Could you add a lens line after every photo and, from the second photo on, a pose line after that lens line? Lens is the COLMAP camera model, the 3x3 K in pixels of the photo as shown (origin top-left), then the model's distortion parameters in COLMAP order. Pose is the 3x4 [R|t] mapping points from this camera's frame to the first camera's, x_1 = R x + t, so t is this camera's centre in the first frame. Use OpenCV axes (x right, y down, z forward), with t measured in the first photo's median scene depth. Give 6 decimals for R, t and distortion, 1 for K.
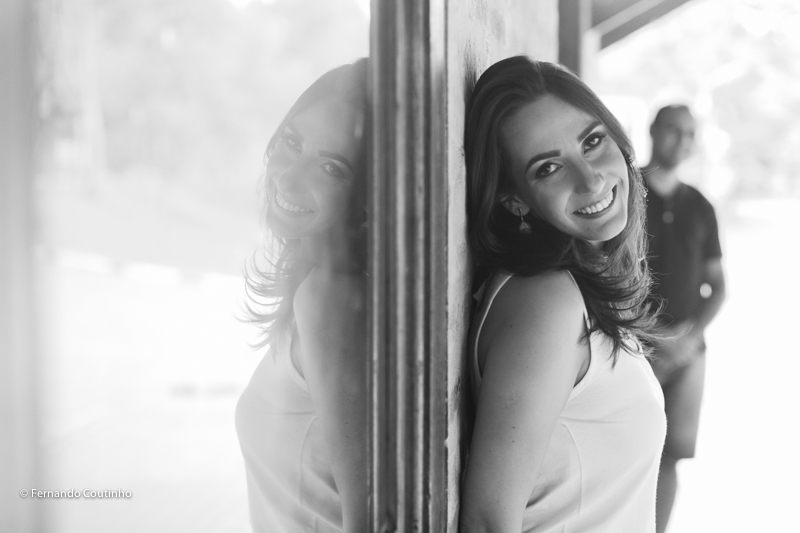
lens RADIAL K [[1523.7, 0, 399.1], [0, 1523.7, 264.8], [0, 0, 1]] dist [-0.062655, 0.000000]
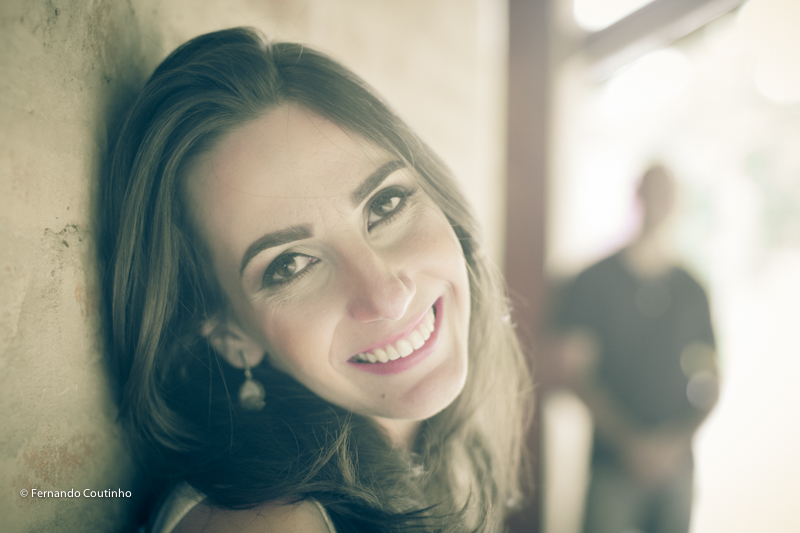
lens RADIAL K [[1523.7, 0, 400.3], [0, 1523.7, 269.3], [0, 0, 1]] dist [-0.062655, 0.000000]
pose [[0.995669, -0.026159, 0.089218, 0.090376], [0.031575, 0.997708, -0.059852, -0.034046], [-0.087448, 0.062410, 0.994212, 0.547519]]
